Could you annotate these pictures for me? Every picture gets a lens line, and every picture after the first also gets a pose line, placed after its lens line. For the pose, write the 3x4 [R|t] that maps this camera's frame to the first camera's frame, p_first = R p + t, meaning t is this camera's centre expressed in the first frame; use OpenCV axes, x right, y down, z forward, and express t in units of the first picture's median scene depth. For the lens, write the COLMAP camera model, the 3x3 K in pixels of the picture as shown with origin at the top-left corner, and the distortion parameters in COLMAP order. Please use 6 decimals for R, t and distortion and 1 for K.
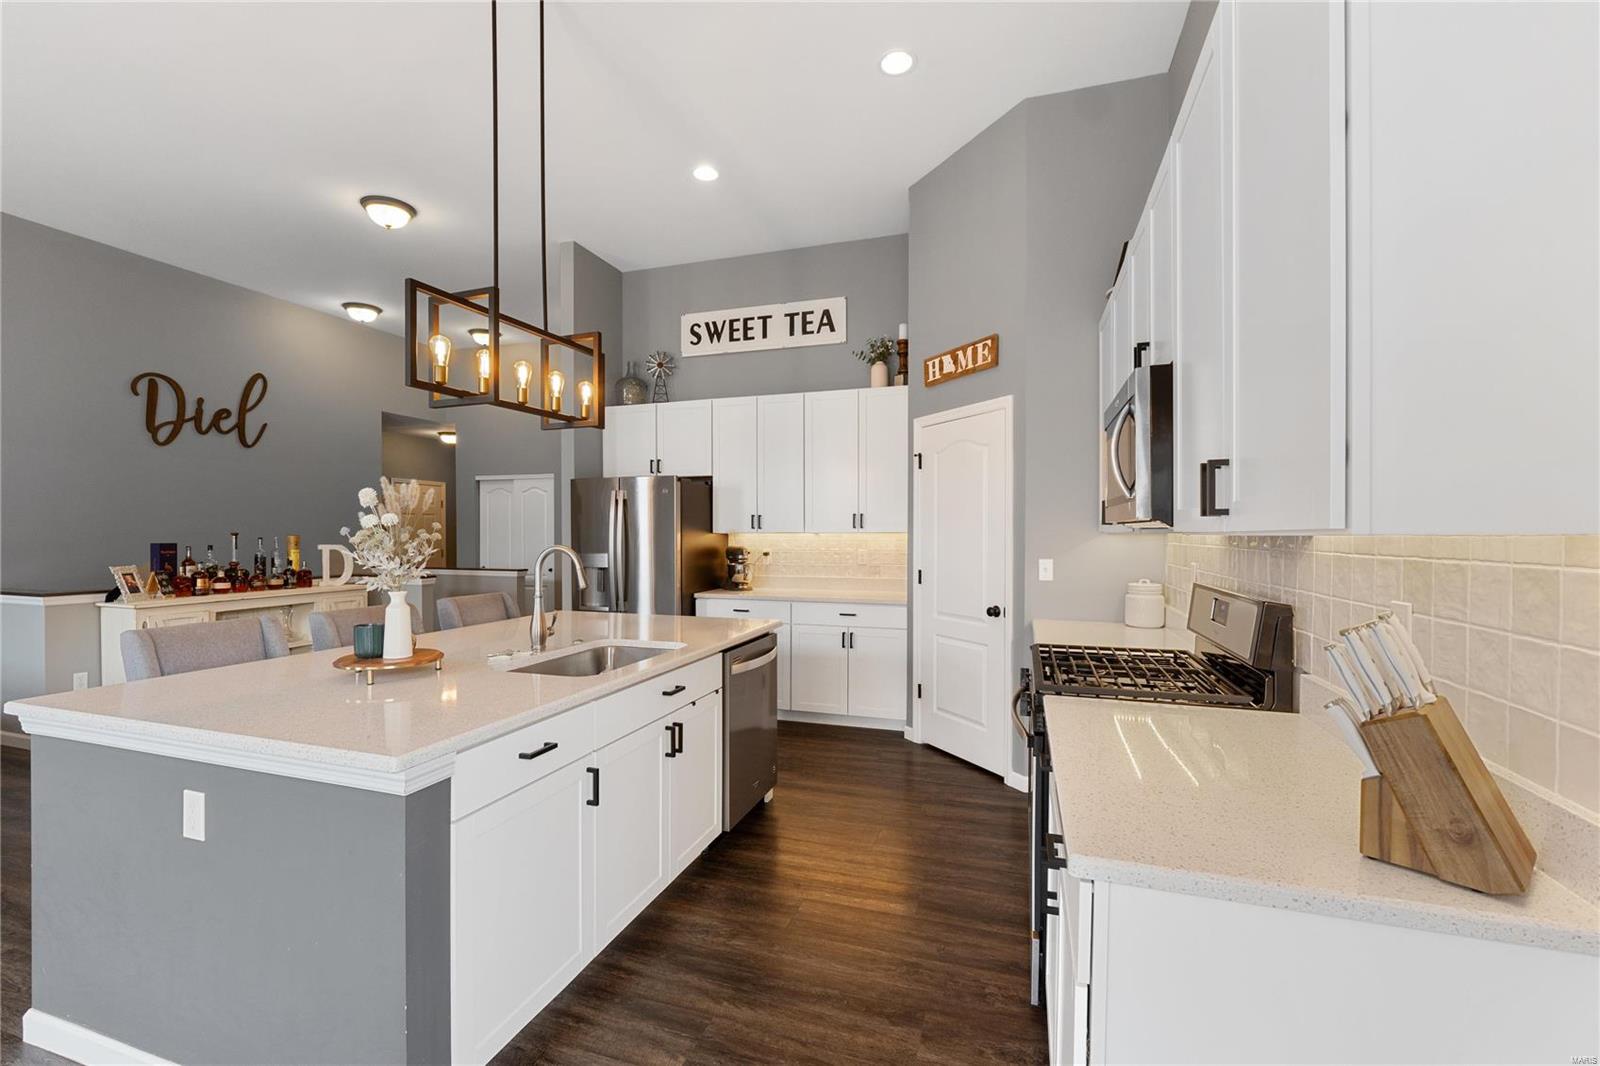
lens RADIAL K [[687.9, 0, 792.6], [0, 687.9, 538.1], [0, 0, 1]] dist [-0.019297, -0.000170]
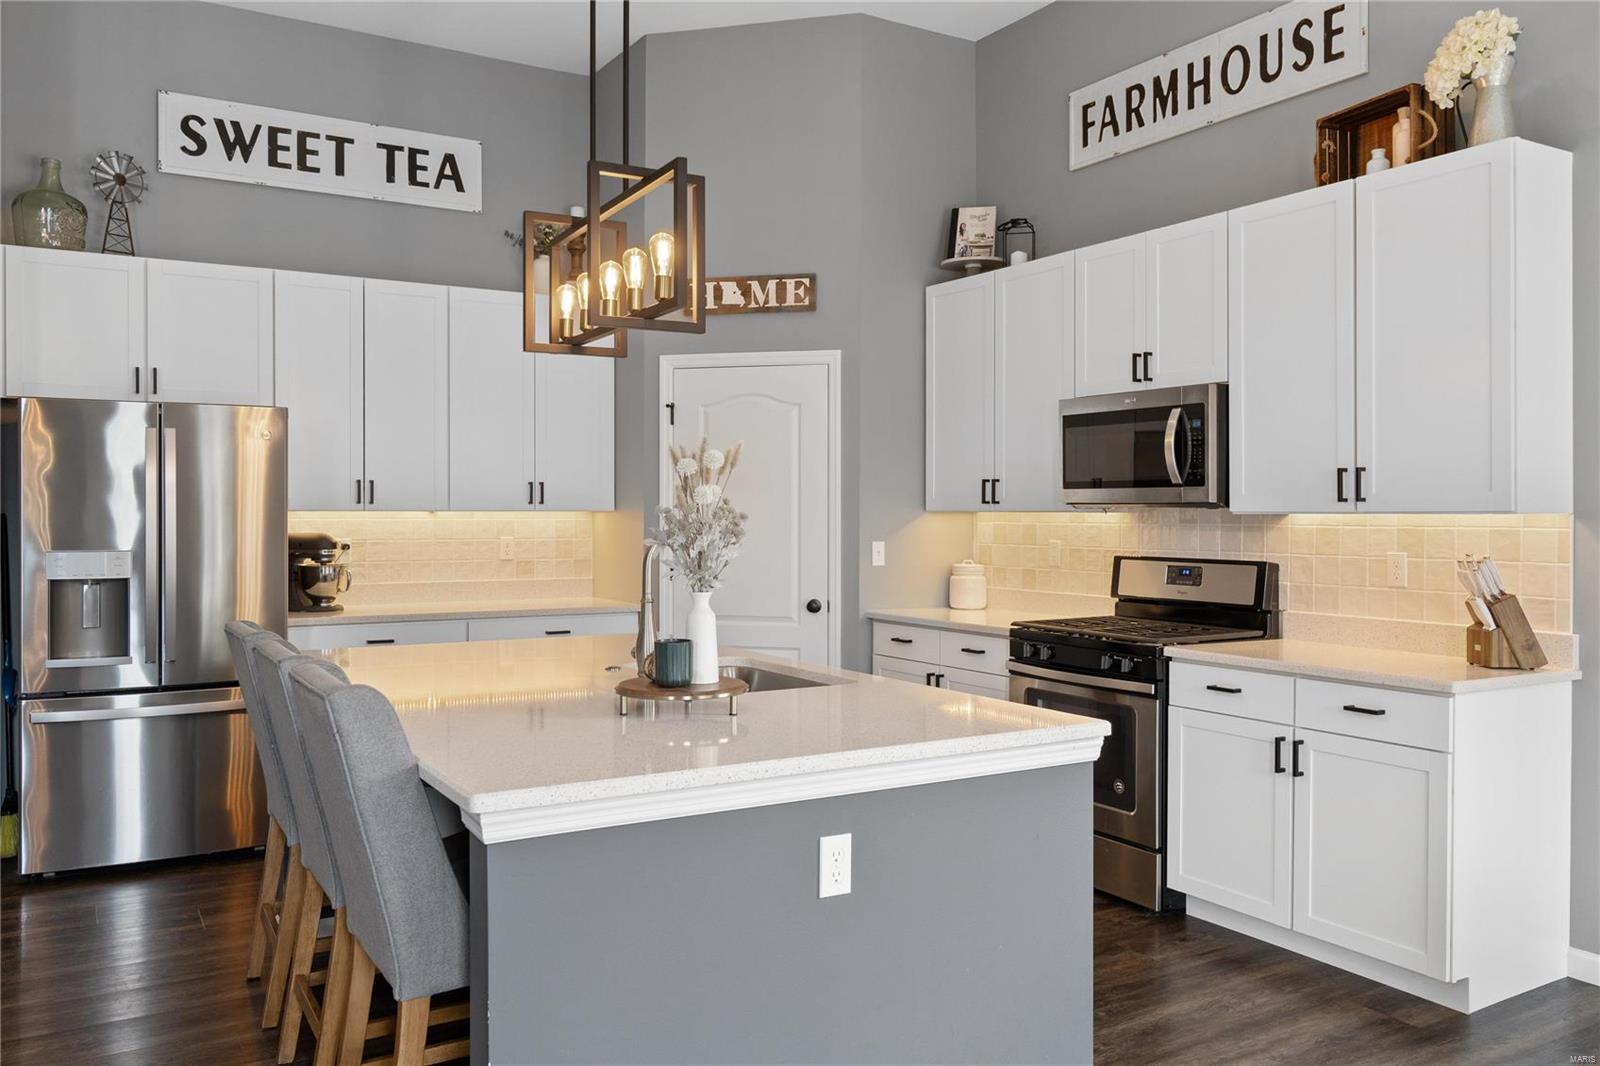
lens RADIAL K [[1229.0, 0, 805.8], [0, 1229.0, 525.9], [0, 0, 1]] dist [-0.009040, 0.000223]
pose [[0.649981, -0.005219, 0.759932, -0.585641], [0.003116, 0.999986, 0.004203, 0.002093], [-0.759944, -0.000364, 0.649988, 0.027444]]
